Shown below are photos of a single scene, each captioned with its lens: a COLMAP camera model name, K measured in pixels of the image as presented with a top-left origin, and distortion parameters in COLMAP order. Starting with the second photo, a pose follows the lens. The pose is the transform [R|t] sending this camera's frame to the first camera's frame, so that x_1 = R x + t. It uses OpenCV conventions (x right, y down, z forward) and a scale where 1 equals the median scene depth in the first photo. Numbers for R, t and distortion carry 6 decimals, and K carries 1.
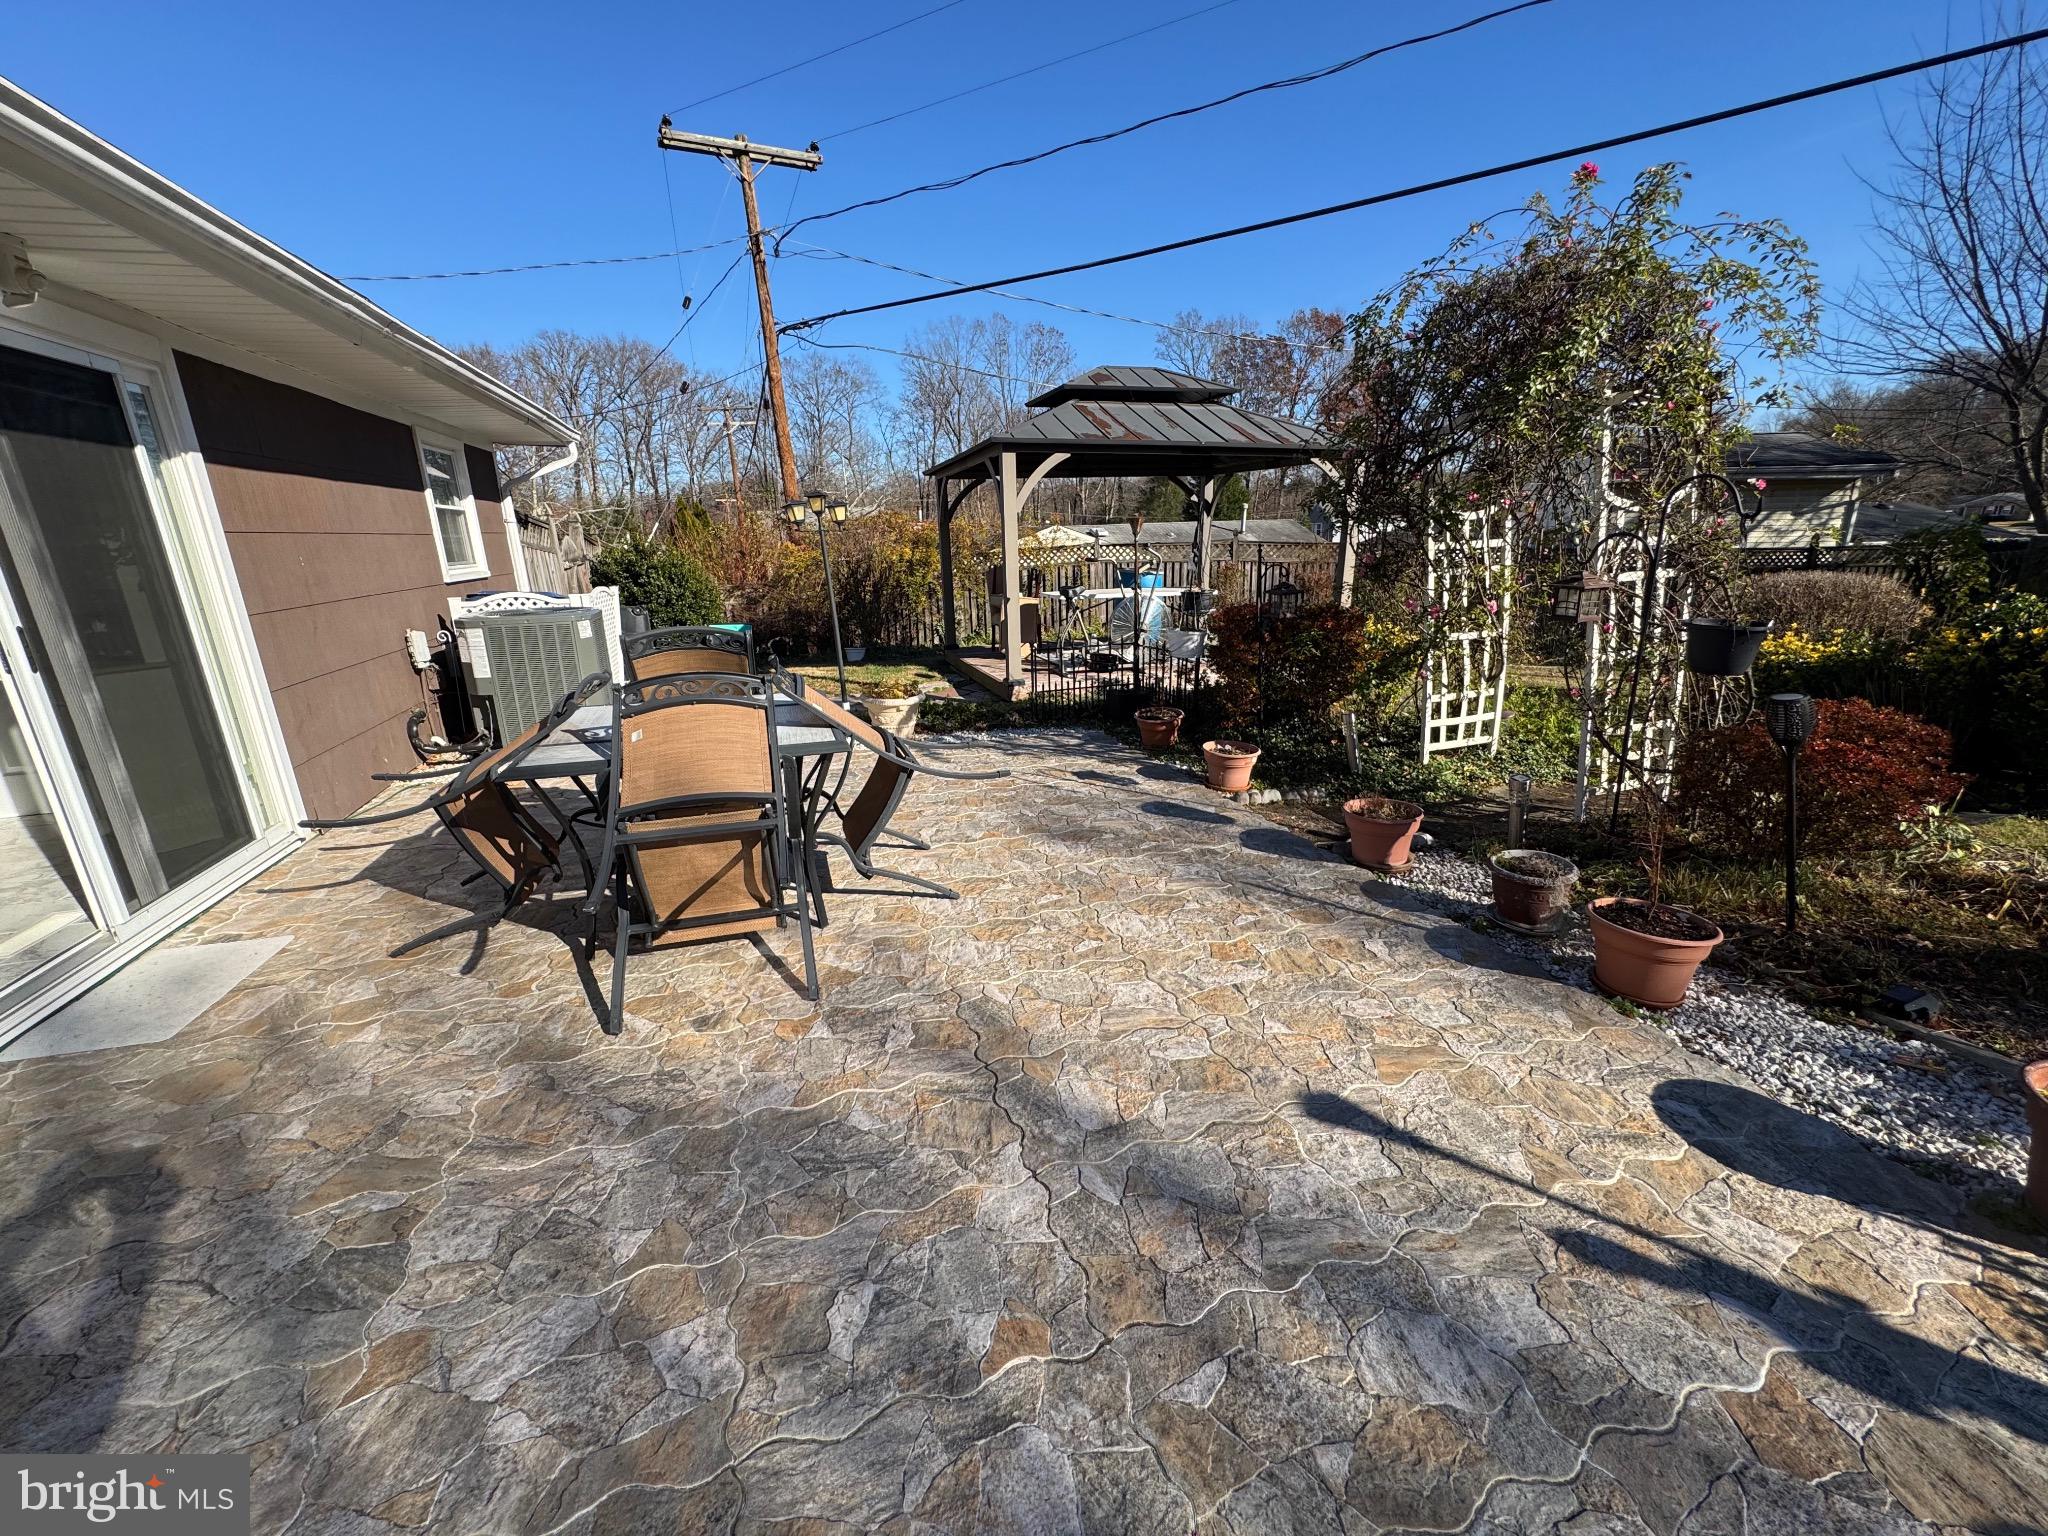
lens RADIAL K [[815.3, 0, 1027.7], [0, 815.3, 774.1], [0, 0, 1]] dist [-0.004505, 0.000635]
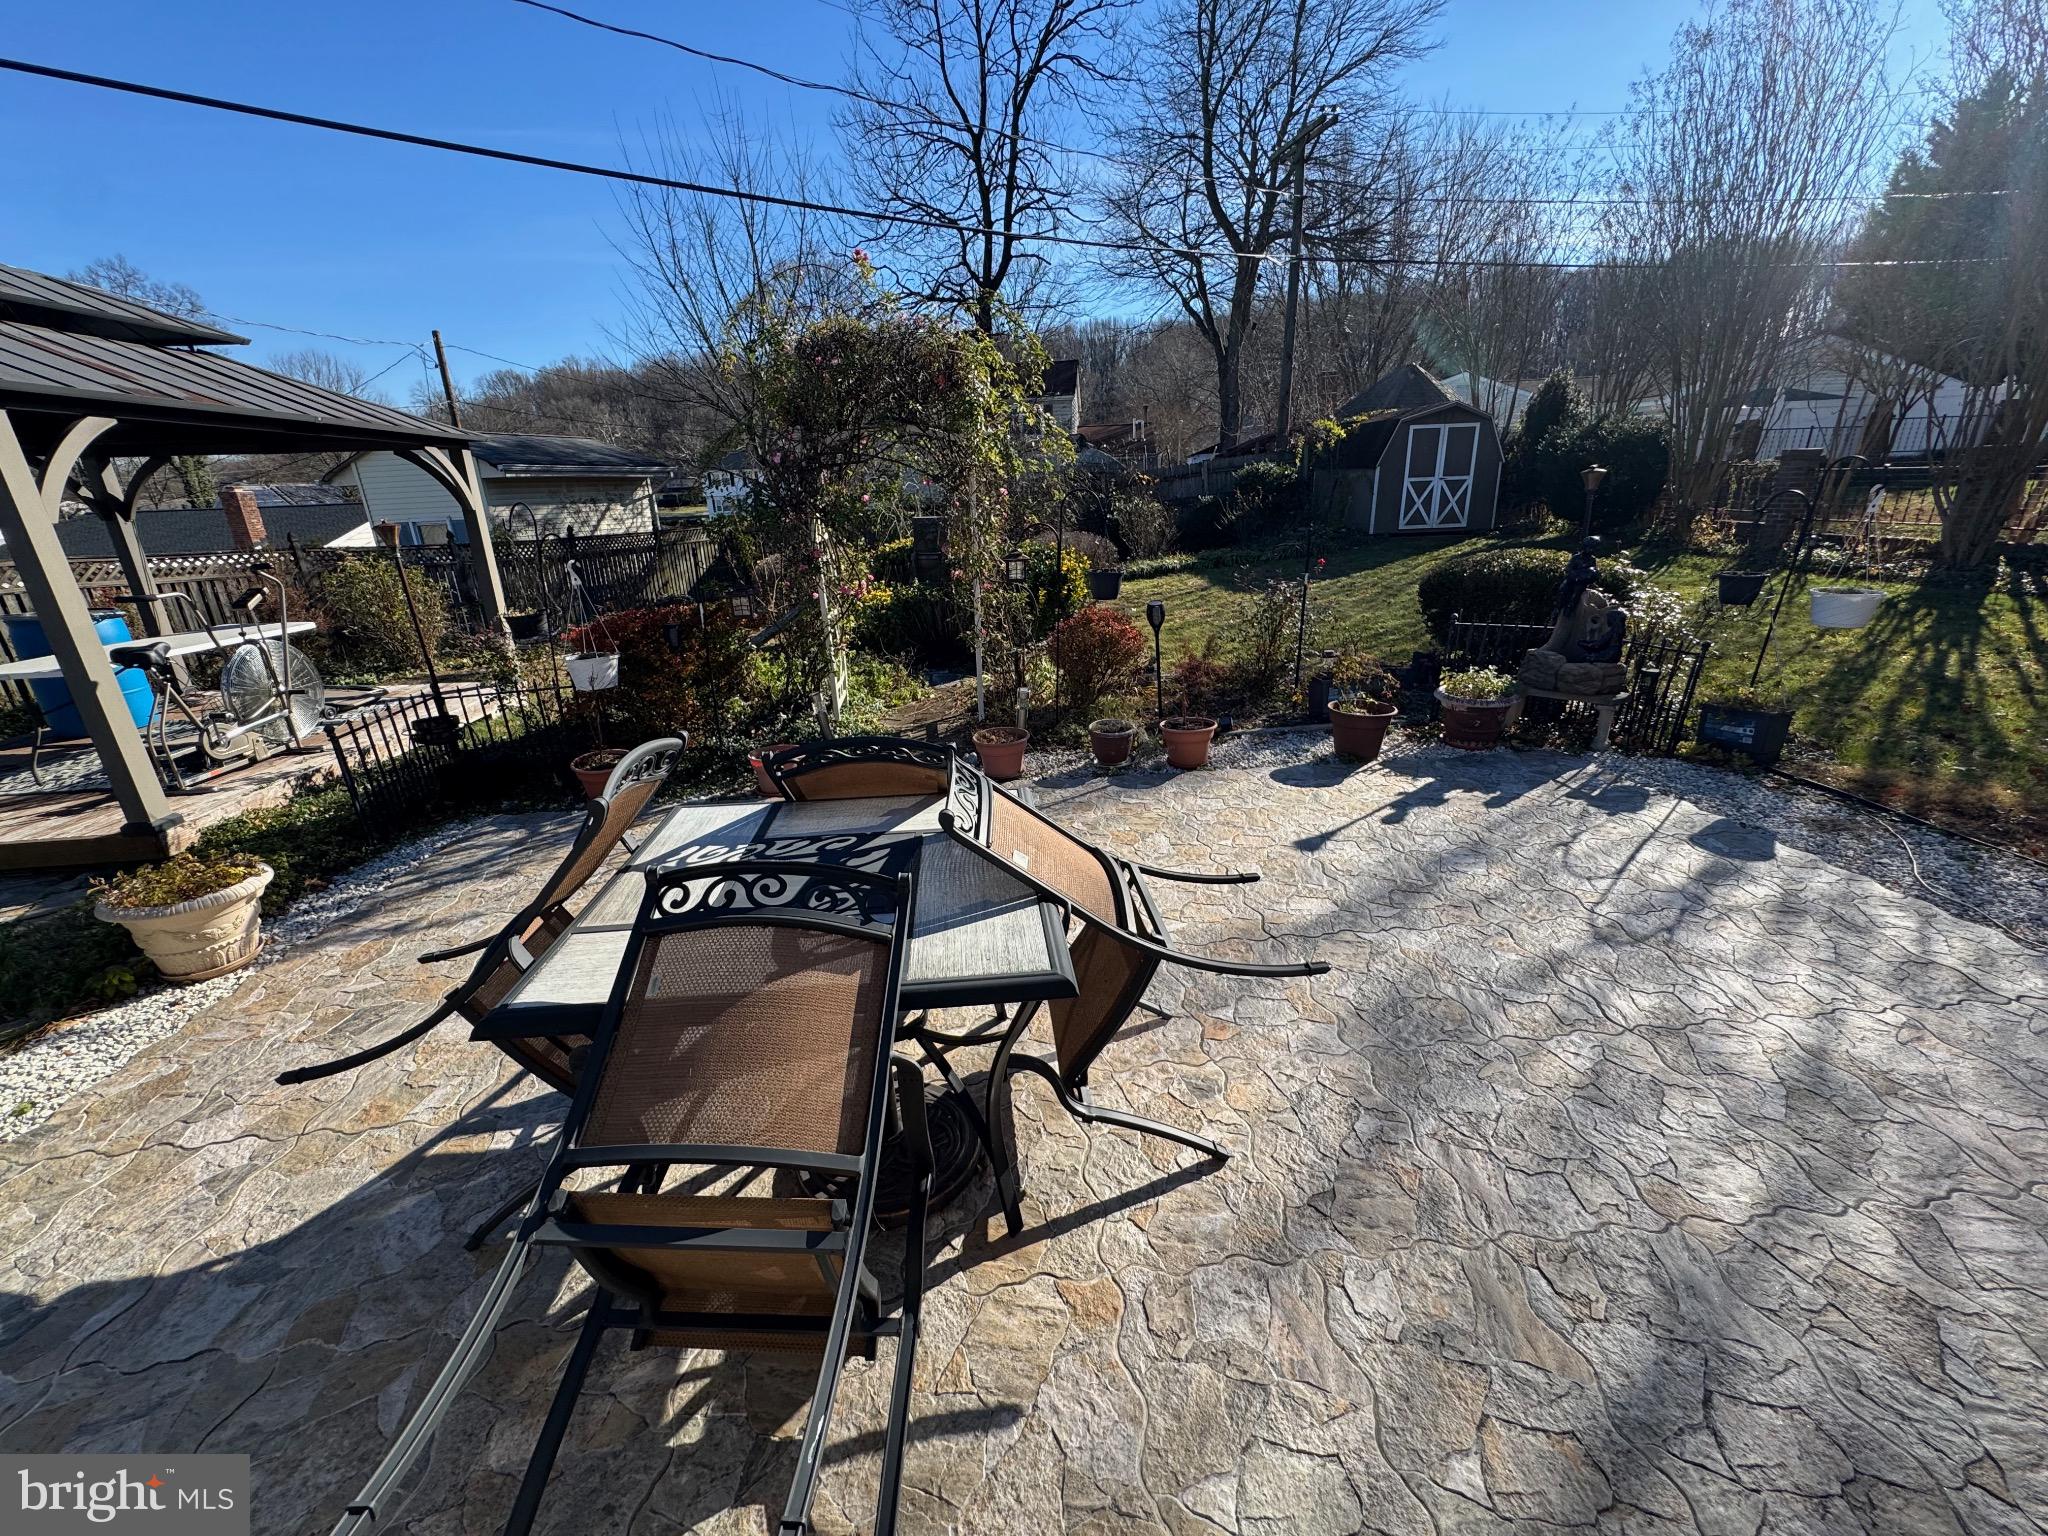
lens RADIAL K [[815.3, 0, 1018.5], [0, 815.3, 778.5], [0, 0, 1]] dist [-0.004505, 0.000635]
pose [[0.234204, -0.317113, 0.919015, -0.556453], [0.303070, 0.922014, 0.240913, -0.141454], [-0.923741, 0.222103, 0.312047, 0.400373]]
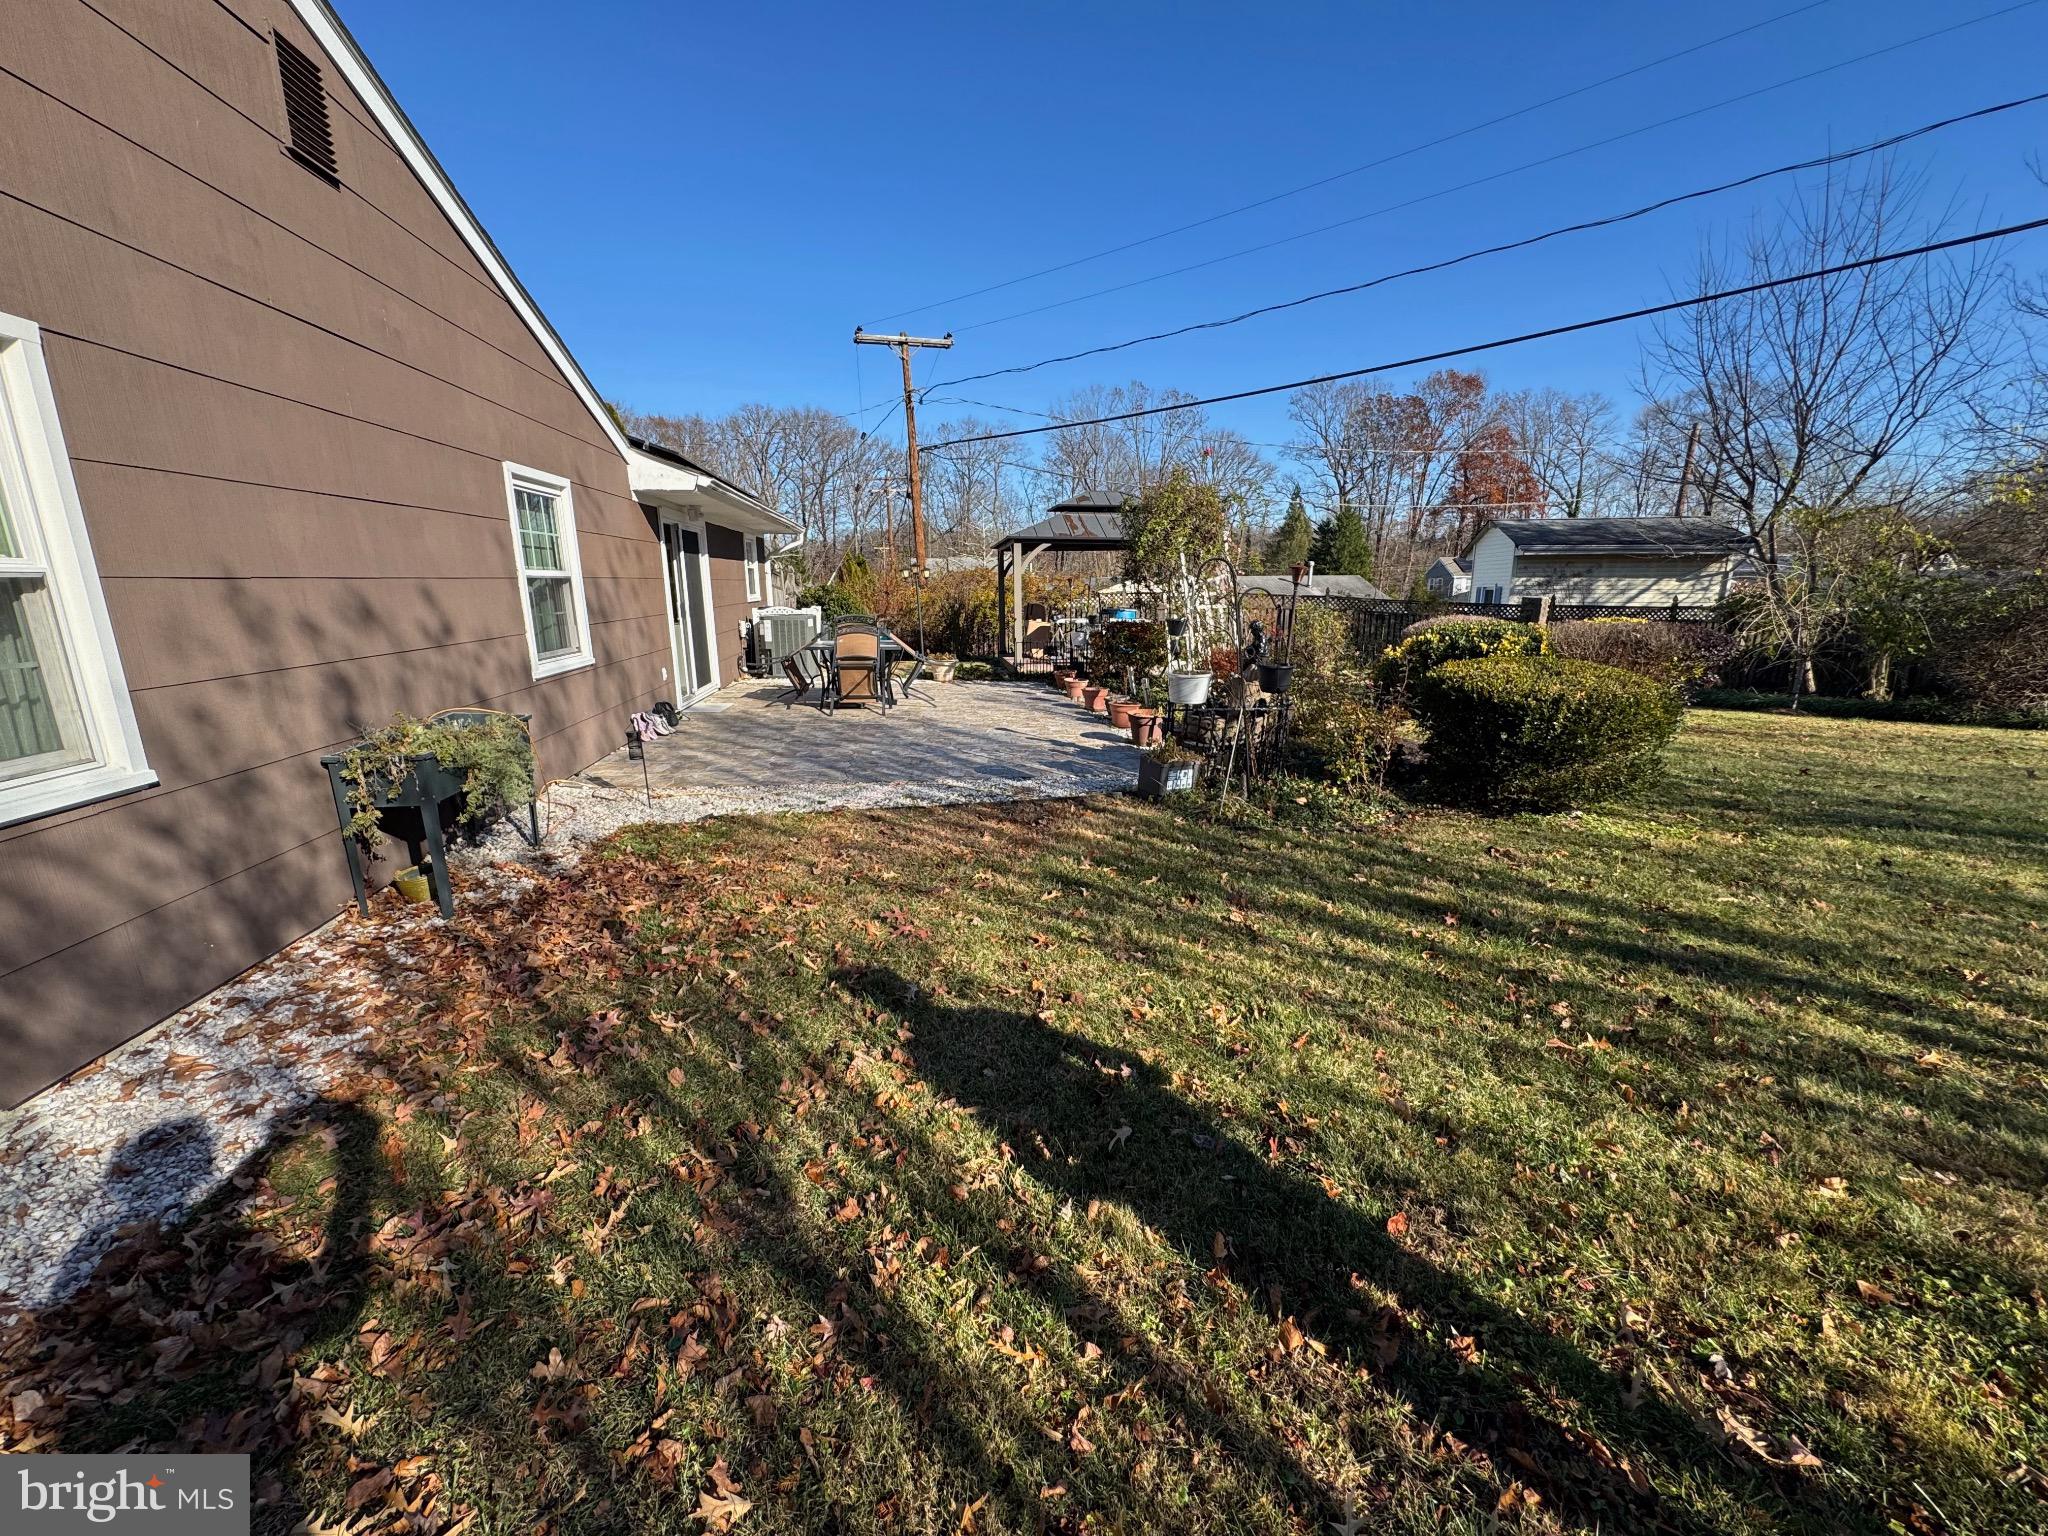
lens RADIAL K [[815.3, 0, 1029.3], [0, 815.3, 776.8], [0, 0, 1]] dist [-0.004505, 0.000635]
pose [[0.985818, 0.056924, -0.157870, 0.446203], [-0.064958, 0.996818, -0.046200, 0.318608], [0.154738, 0.055800, 0.986379, -1.134979]]
